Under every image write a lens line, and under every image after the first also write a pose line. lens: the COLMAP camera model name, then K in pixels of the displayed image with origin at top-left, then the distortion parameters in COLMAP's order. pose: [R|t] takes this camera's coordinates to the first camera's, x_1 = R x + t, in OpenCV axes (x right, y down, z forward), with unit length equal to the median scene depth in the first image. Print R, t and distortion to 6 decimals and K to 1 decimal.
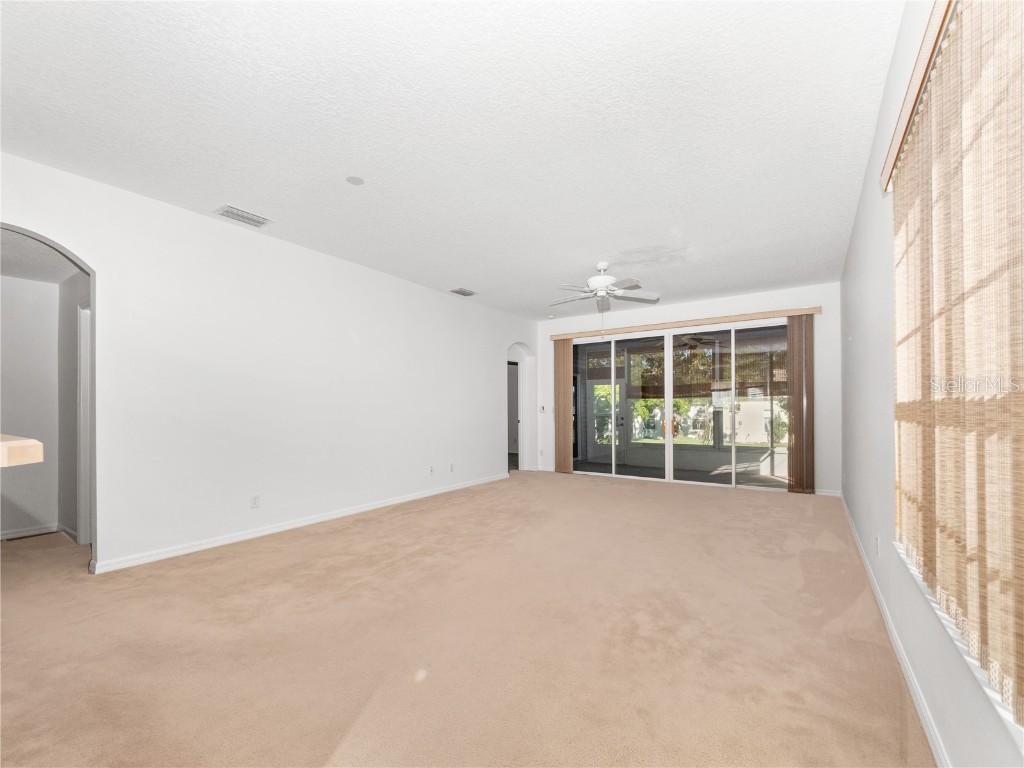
lens RADIAL K [[440.5, 0, 504.1], [0, 440.5, 384.6], [0, 0, 1]] dist [0.000875, -0.000105]
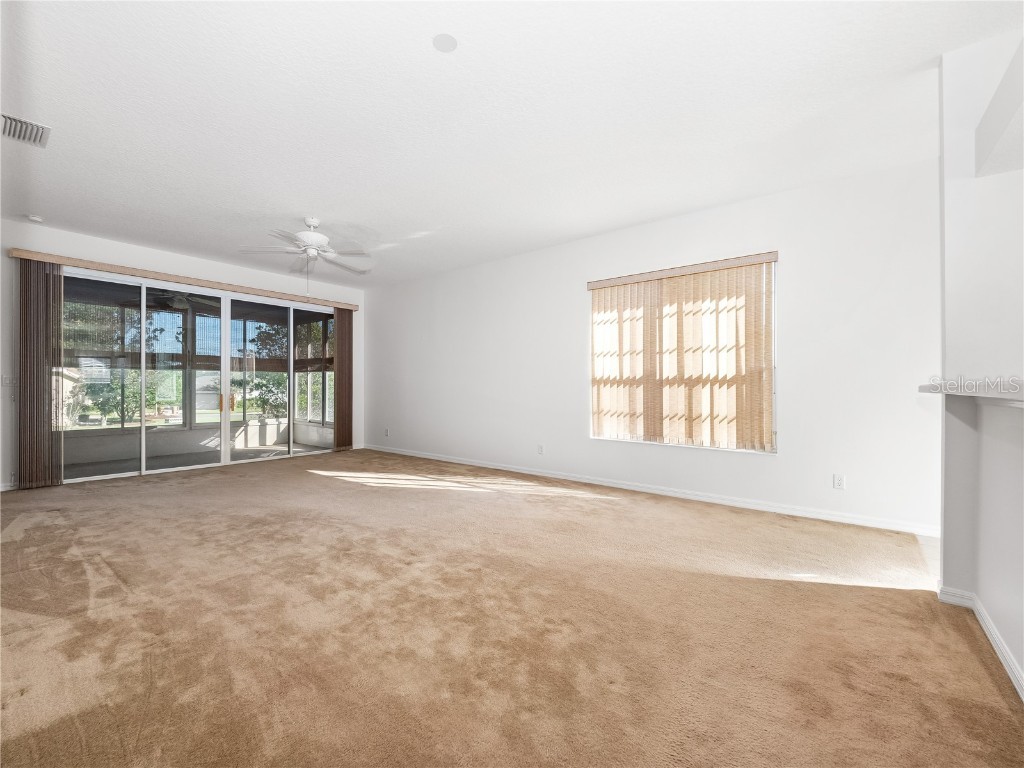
lens RADIAL K [[440.5, 0, 504.1], [0, 440.5, 384.6], [0, 0, 1]] dist [0.000875, -0.000105]
pose [[0.068932, 0.005956, 0.997604, -0.460060], [-0.059330, 0.998237, -0.001860, 0.027988], [-0.995856, -0.059060, 0.069163, 0.384316]]
